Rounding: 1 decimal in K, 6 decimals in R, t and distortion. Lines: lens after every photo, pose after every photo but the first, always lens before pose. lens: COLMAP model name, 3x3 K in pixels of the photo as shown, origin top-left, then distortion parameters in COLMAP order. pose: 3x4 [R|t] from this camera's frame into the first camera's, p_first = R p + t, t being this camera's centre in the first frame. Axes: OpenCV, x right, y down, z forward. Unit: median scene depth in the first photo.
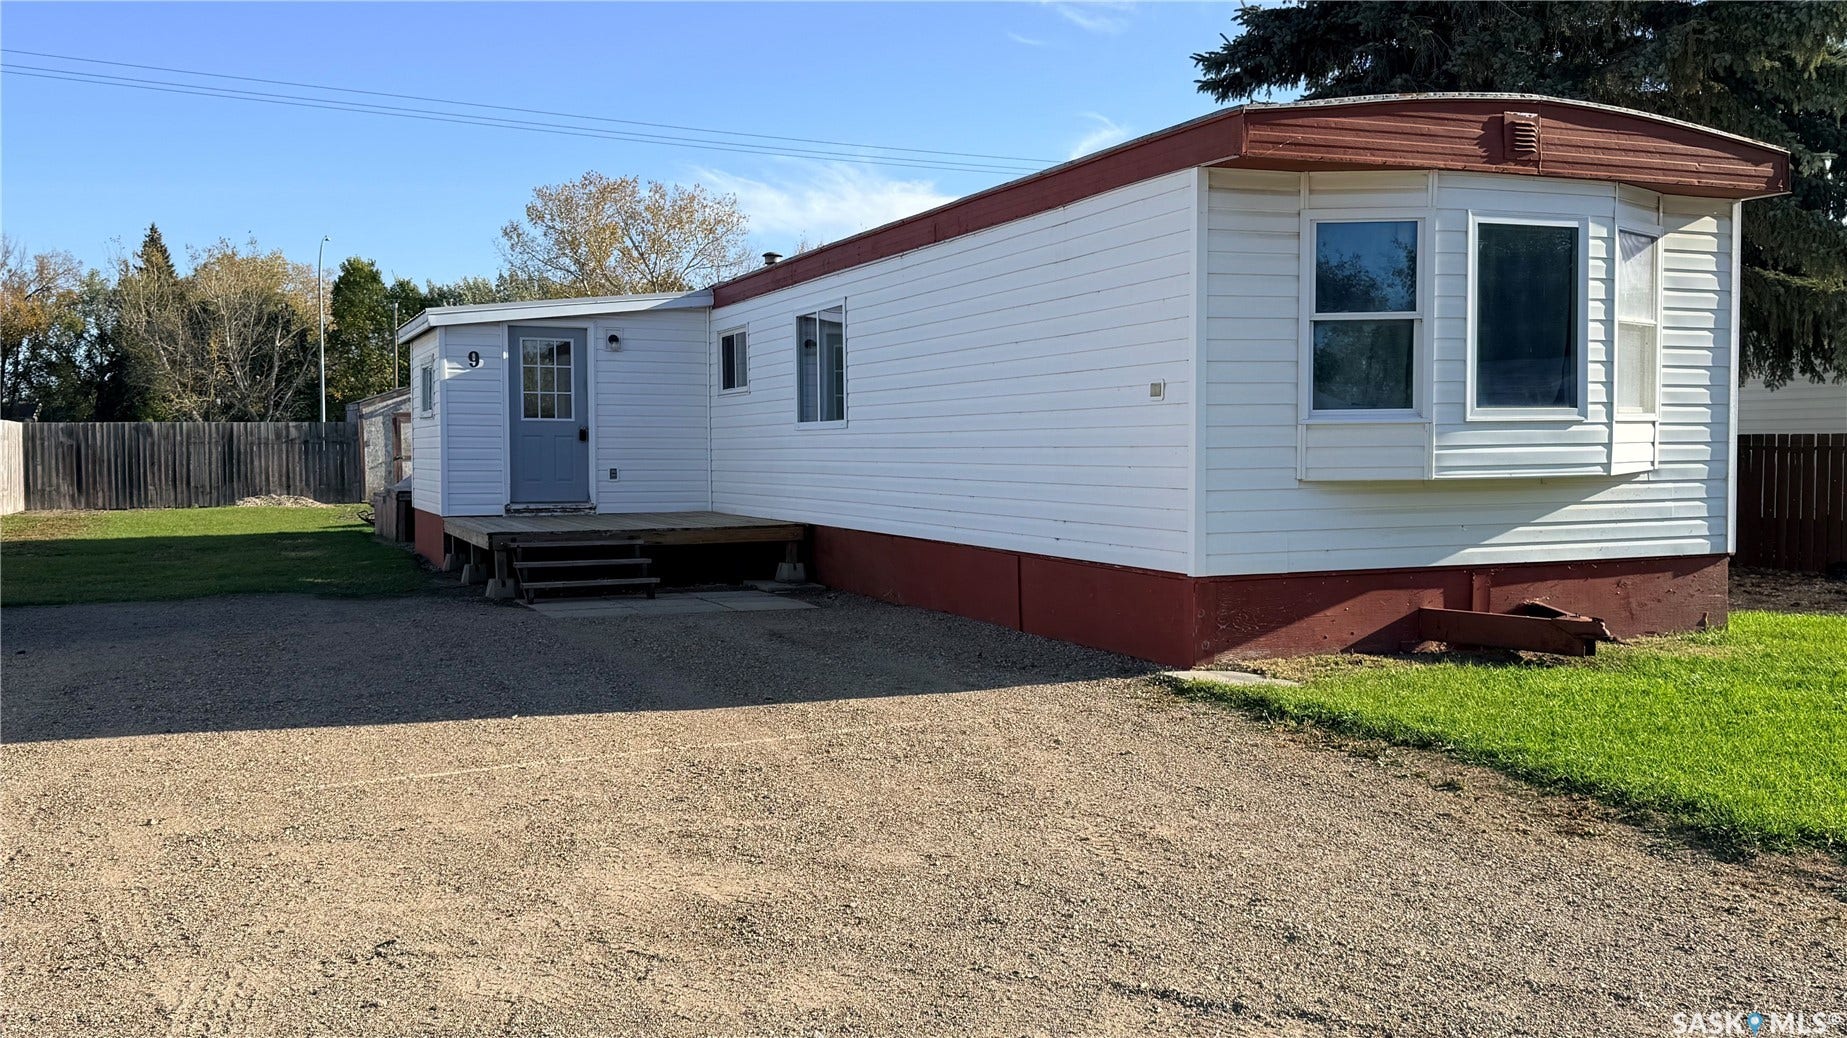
lens RADIAL K [[1576.1, 0, 917.6], [0, 1576.1, 536.8], [0, 0, 1]] dist [0.060711, -0.073164]
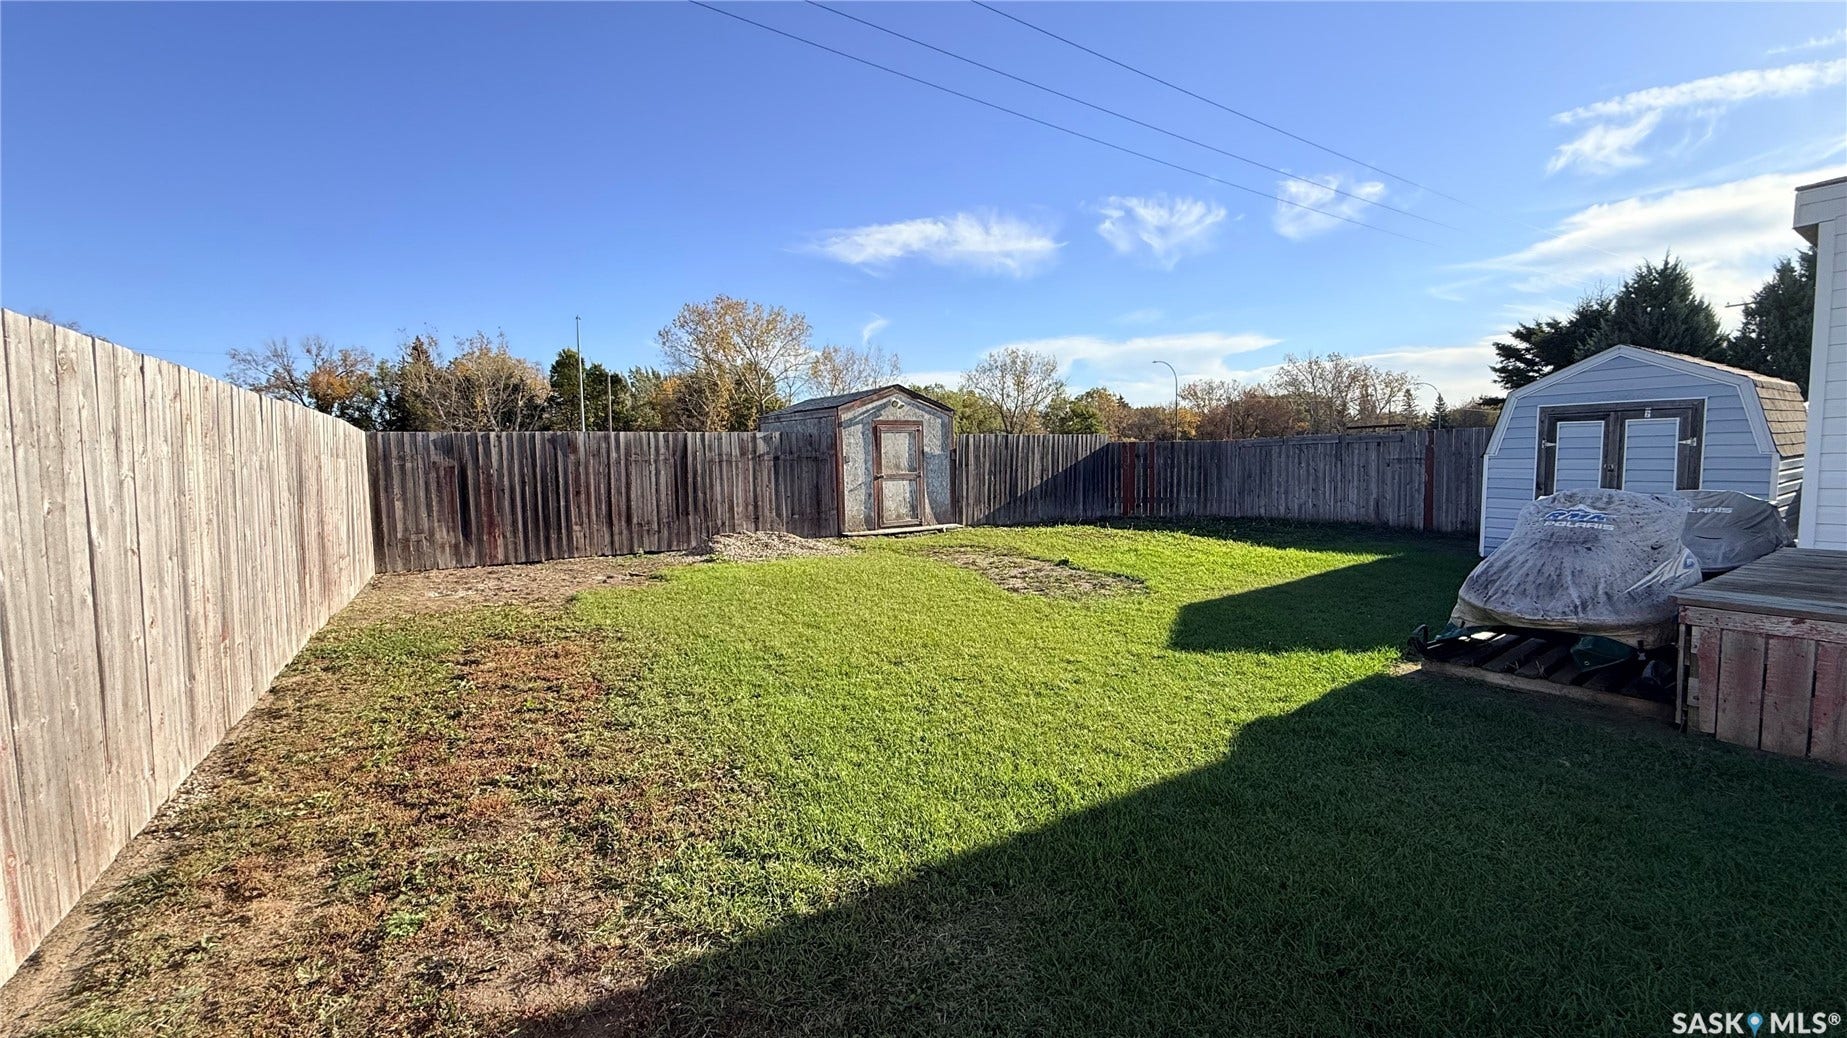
lens RADIAL K [[734.8, 0, 926.6], [0, 734.8, 517.9], [0, 0, 1]] dist [0.000092, 0.000108]
pose [[0.985650, -0.027081, 0.166613, -0.319605], [0.024642, 0.999557, 0.016691, -0.030462], [-0.166992, -0.012346, 0.985881, 0.551239]]
